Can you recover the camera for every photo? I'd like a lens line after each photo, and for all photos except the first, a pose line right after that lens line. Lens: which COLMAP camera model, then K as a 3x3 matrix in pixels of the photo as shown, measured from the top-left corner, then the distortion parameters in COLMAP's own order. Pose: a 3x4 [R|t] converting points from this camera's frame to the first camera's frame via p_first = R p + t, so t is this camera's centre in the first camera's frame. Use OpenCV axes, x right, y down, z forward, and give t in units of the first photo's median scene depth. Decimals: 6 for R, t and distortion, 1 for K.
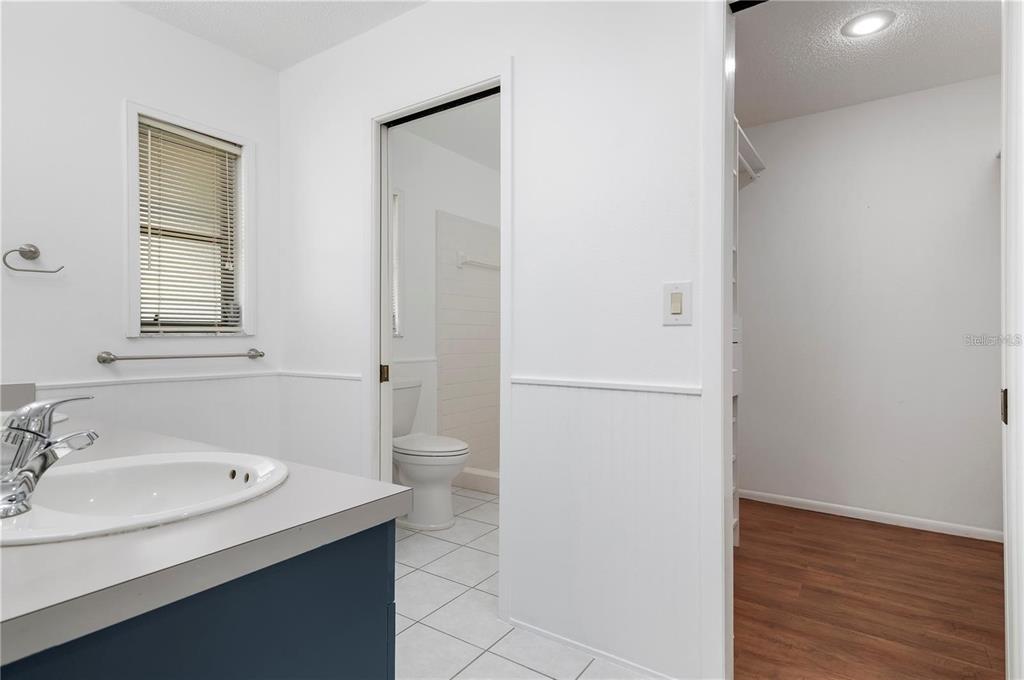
lens RADIAL K [[541.8, 0, 512.1], [0, 541.8, 338.0], [0, 0, 1]] dist [-0.000444, 0.000099]
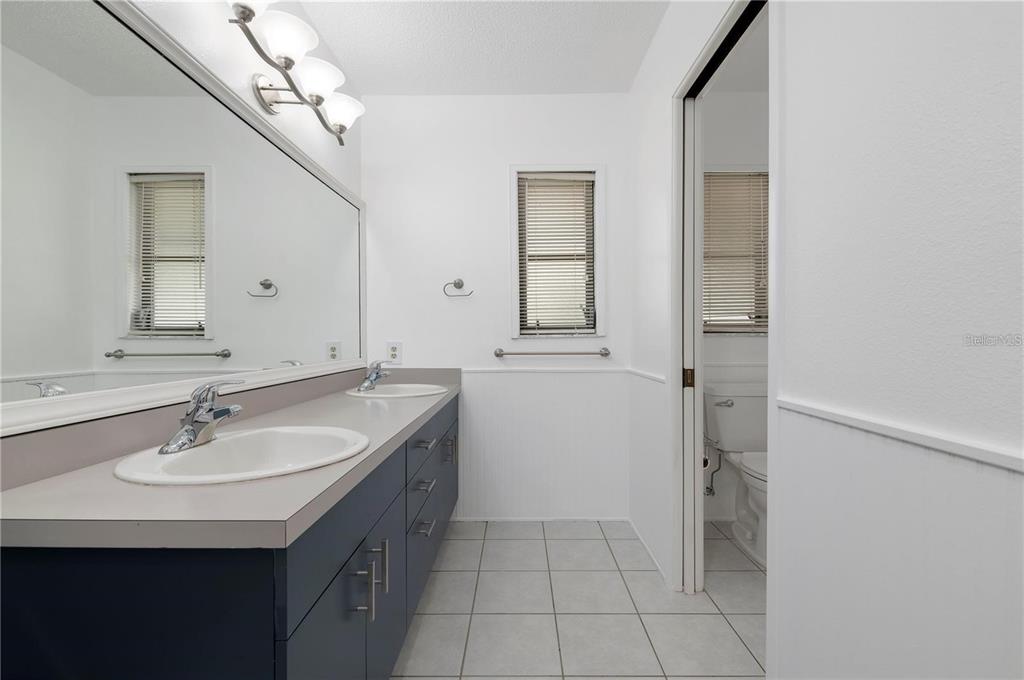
lens RADIAL K [[449.8, 0, 512.4], [0, 449.8, 342.2], [0, 0, 1]] dist [0.002164, 0.000079]
pose [[0.551666, 0.004417, -0.834054, 0.223752], [0.003070, 0.999968, 0.007327, 0.000110], [0.834060, -0.006603, 0.551635, 0.350492]]
